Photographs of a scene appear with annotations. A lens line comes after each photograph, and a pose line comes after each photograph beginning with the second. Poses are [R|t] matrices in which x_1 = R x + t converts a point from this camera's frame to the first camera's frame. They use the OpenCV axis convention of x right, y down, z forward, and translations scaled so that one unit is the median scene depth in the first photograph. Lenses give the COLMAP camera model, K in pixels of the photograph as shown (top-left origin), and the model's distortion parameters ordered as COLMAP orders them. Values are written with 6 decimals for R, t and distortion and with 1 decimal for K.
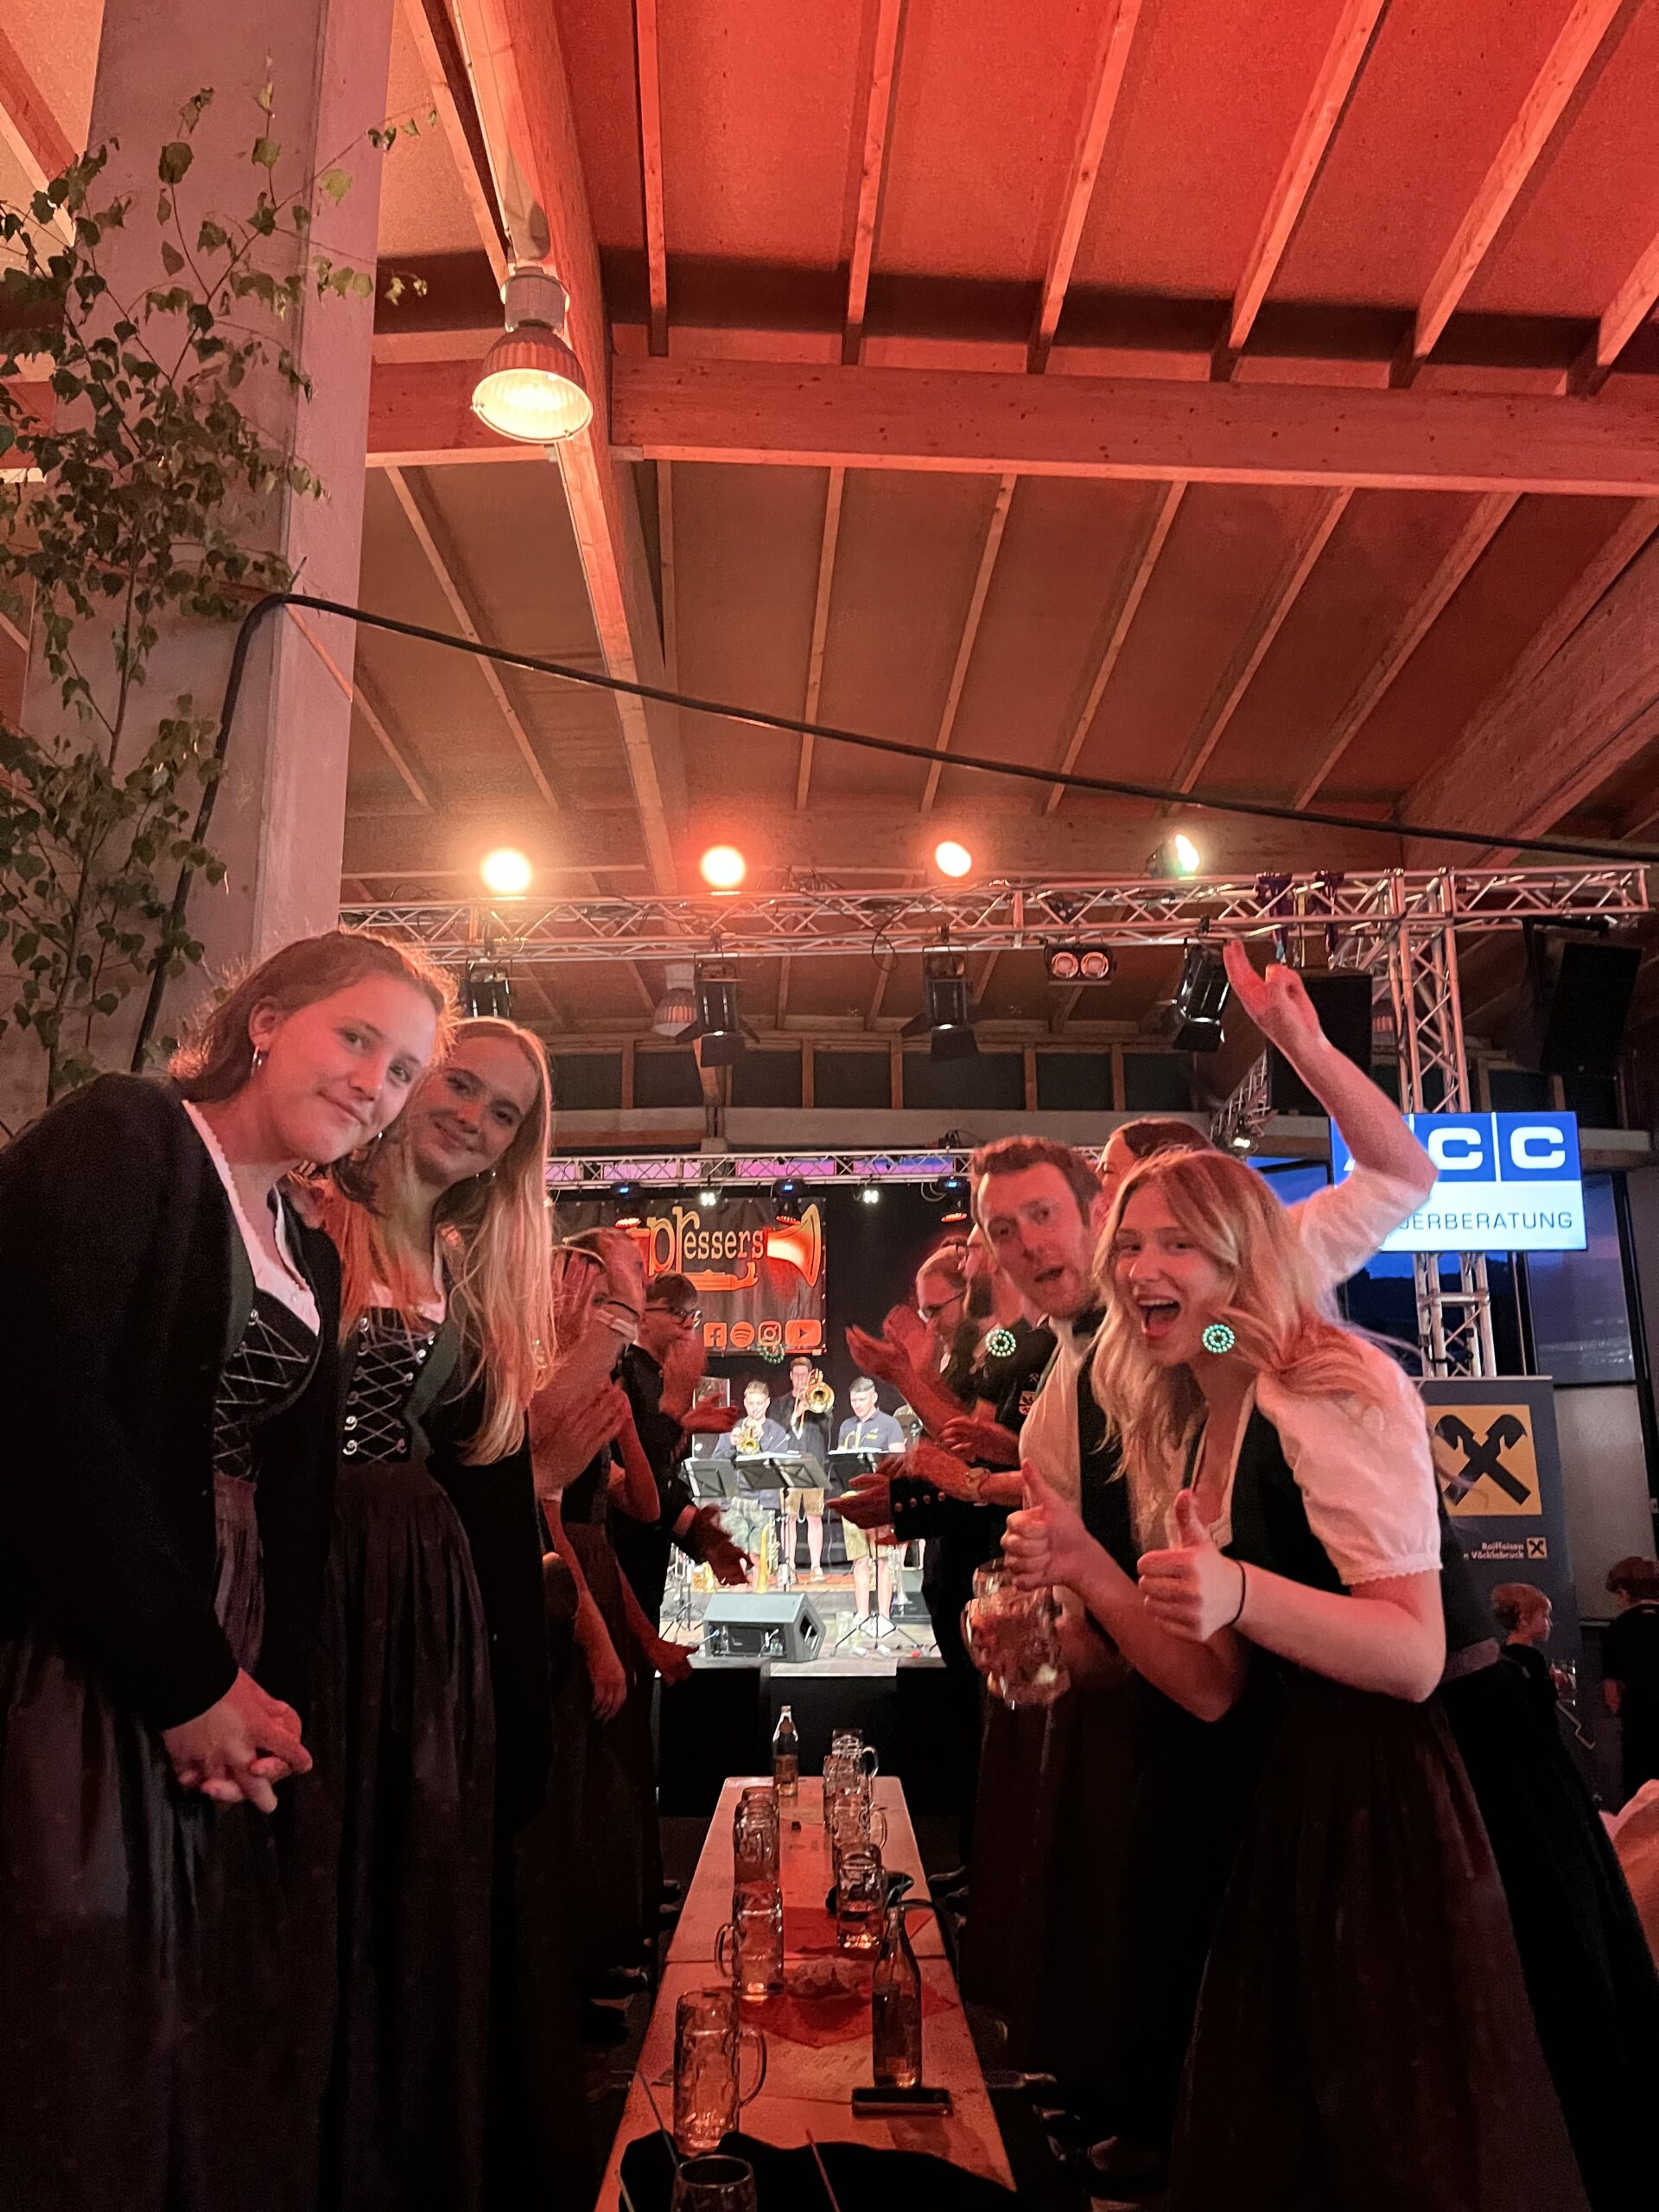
lens RADIAL K [[1698.9, 0, 860.1], [0, 1698.9, 1115.0], [0, 0, 1]] dist [0.084256, -0.124270]
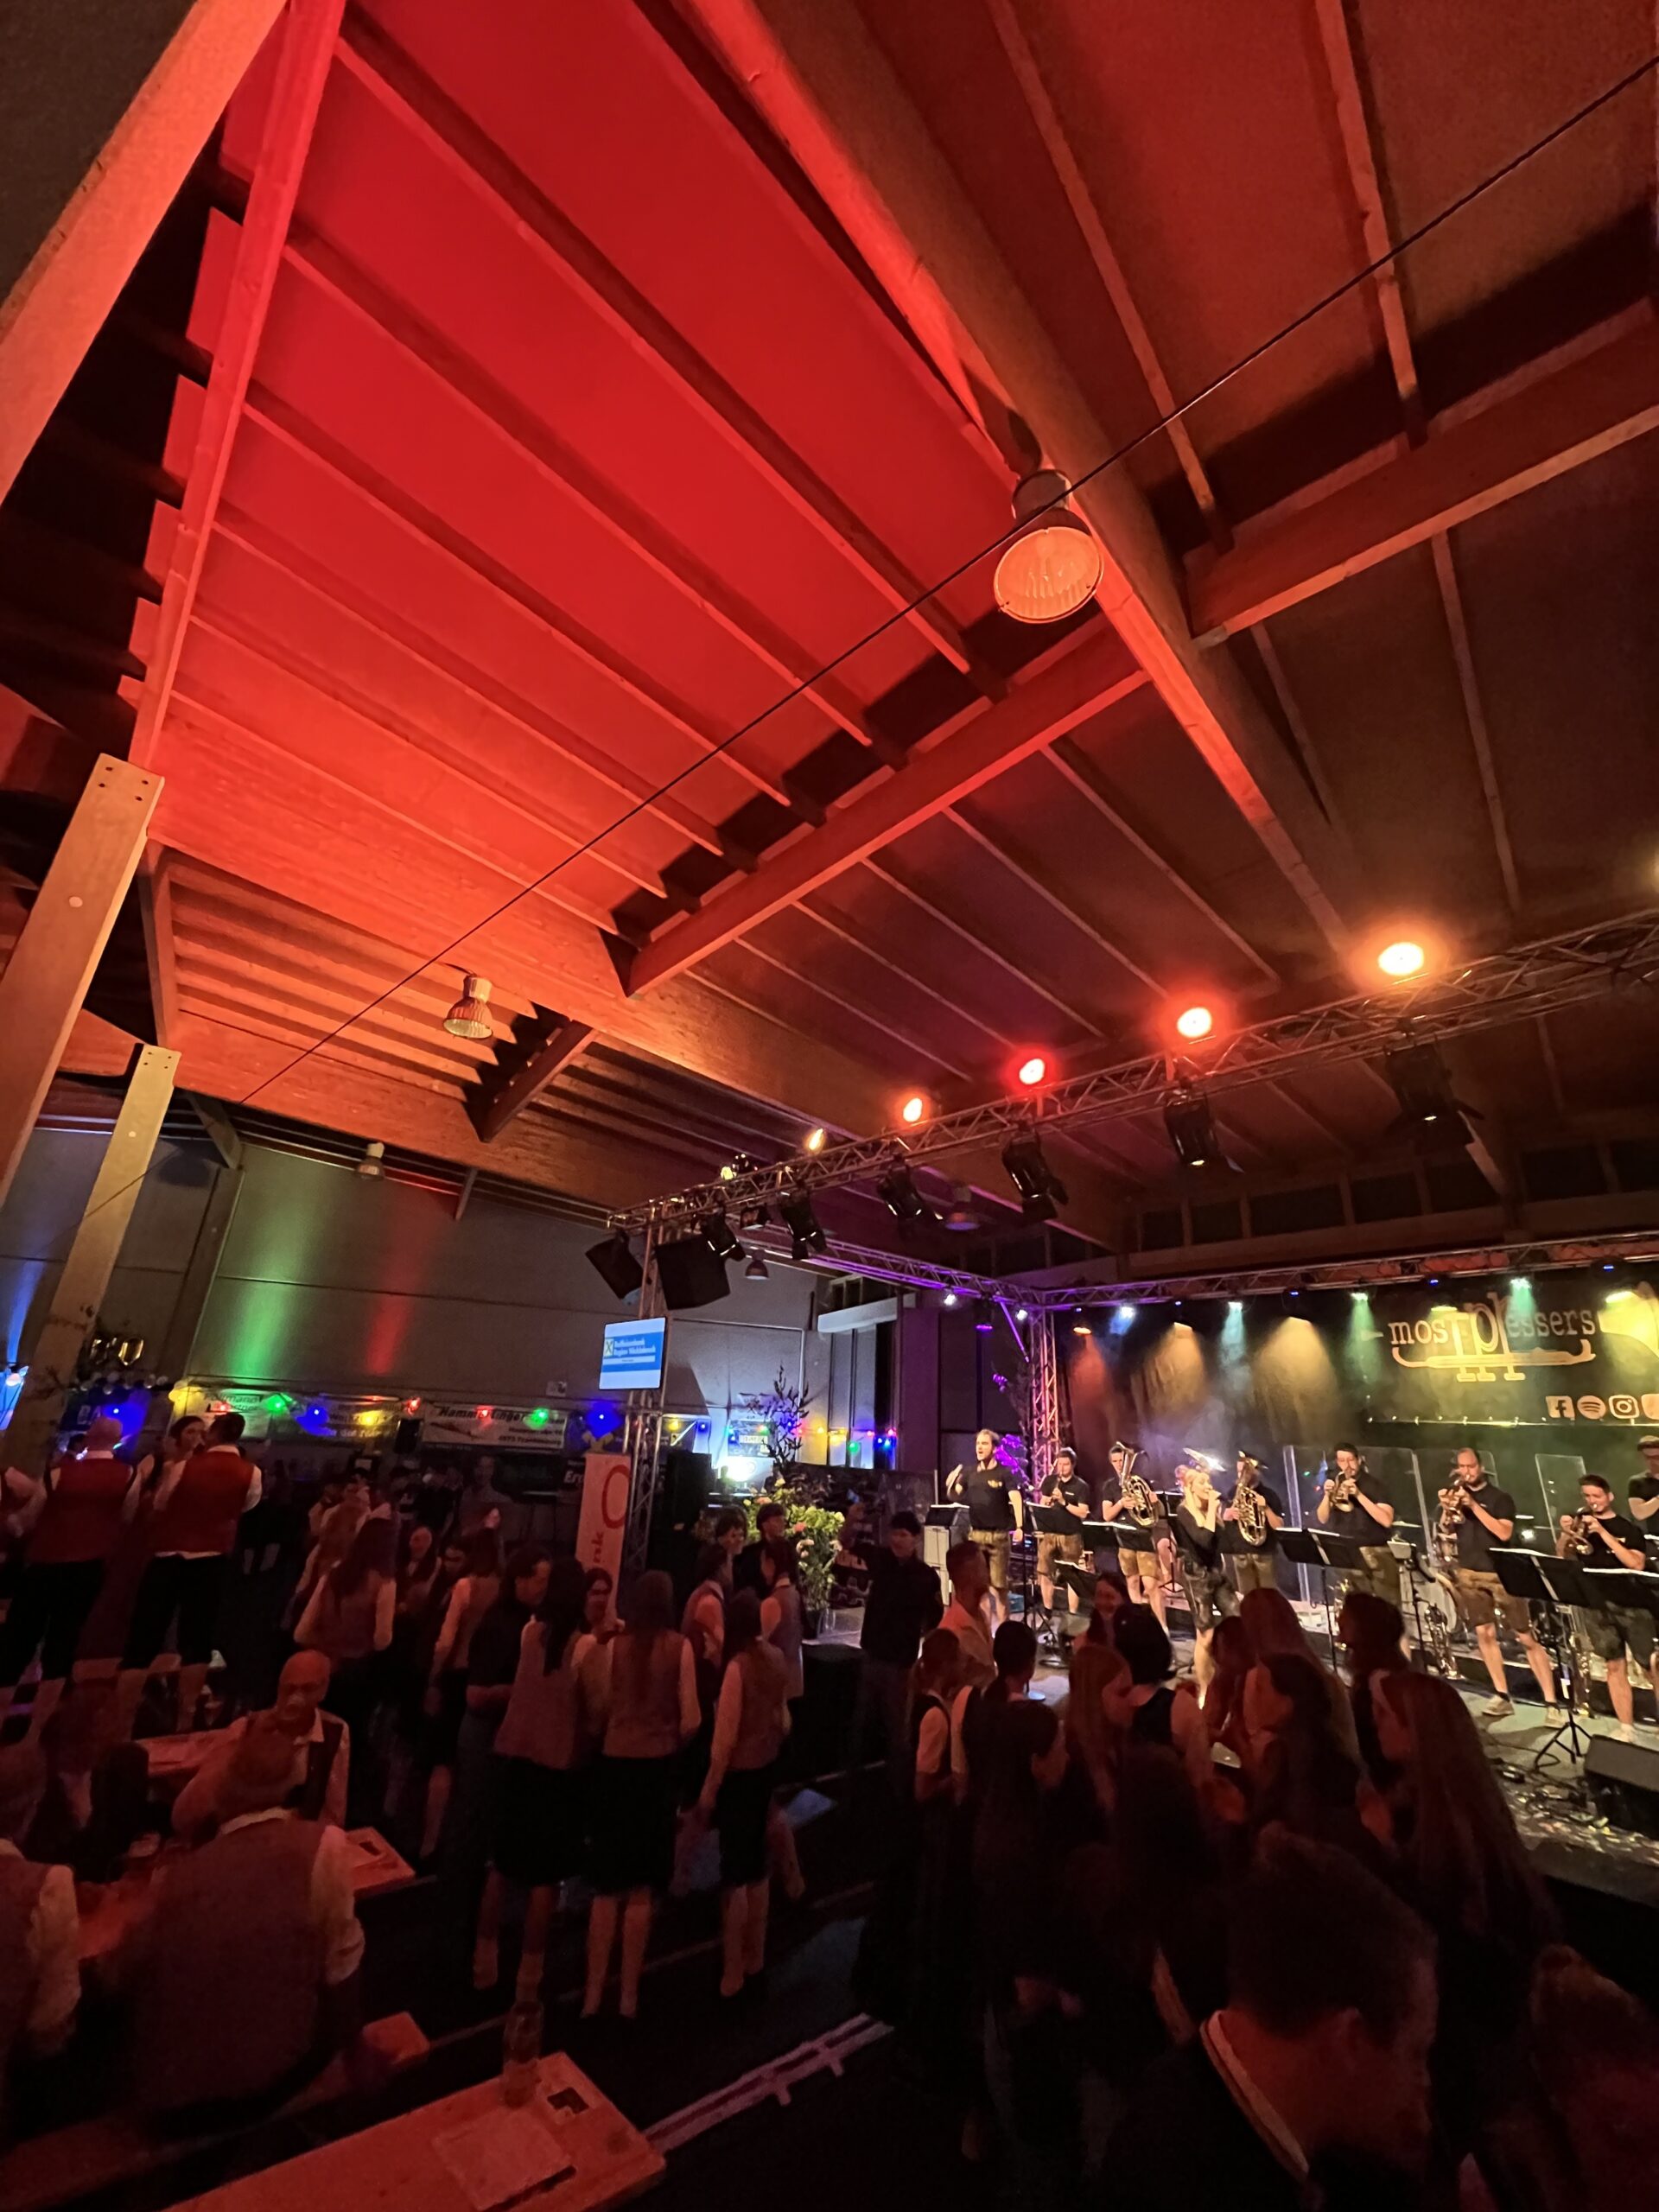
lens RADIAL K [[891.2, 0, 824.3], [0, 891.2, 1100.6], [0, 0, 1]] dist [-0.001592, -0.000689]
pose [[0.708017, -0.212871, -0.673348, 0.011214], [0.095811, 0.973626, -0.207057, 0.010585], [0.699666, 0.082085, 0.709739, 0.297089]]
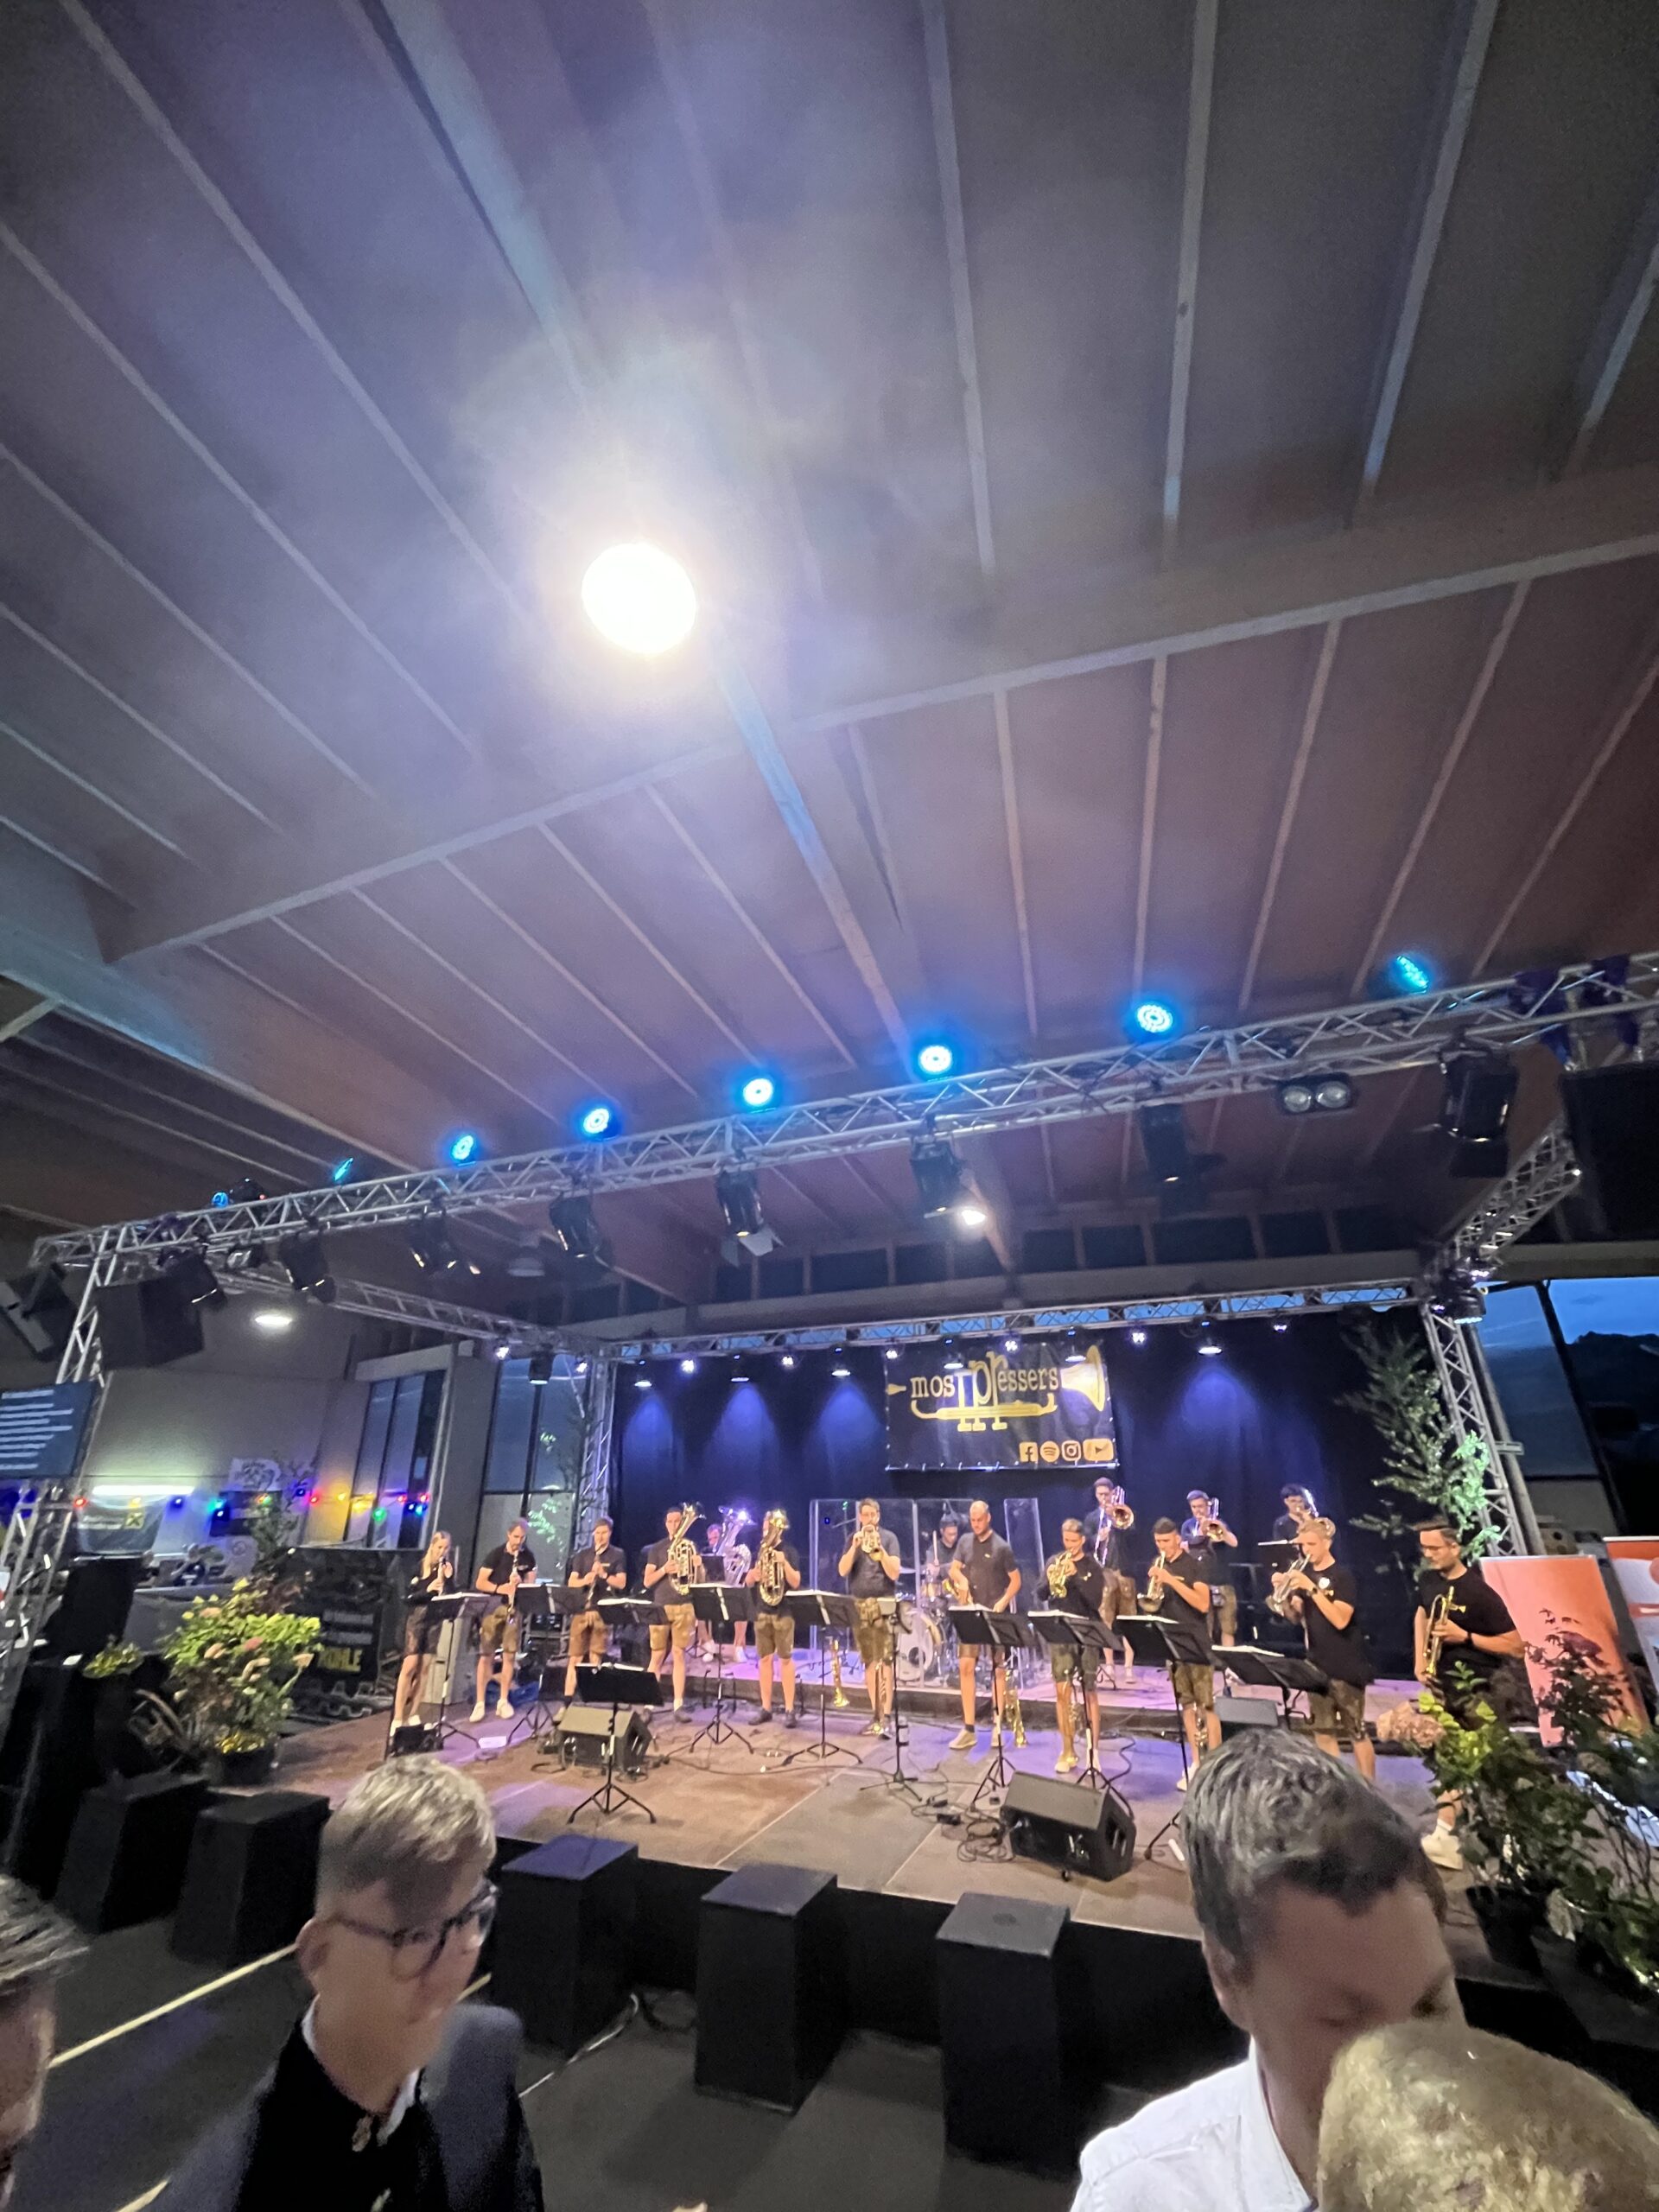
lens RADIAL K [[891.7, 0, 821.7], [0, 891.7, 1102.7], [0, 0, 1]] dist [-0.000372, -0.000219]
pose [[0.940079, -0.135081, -0.313057, 0.020850], [0.070872, 0.975534, -0.208114, -0.002057], [0.333510, 0.173457, 0.926652, 0.338889]]
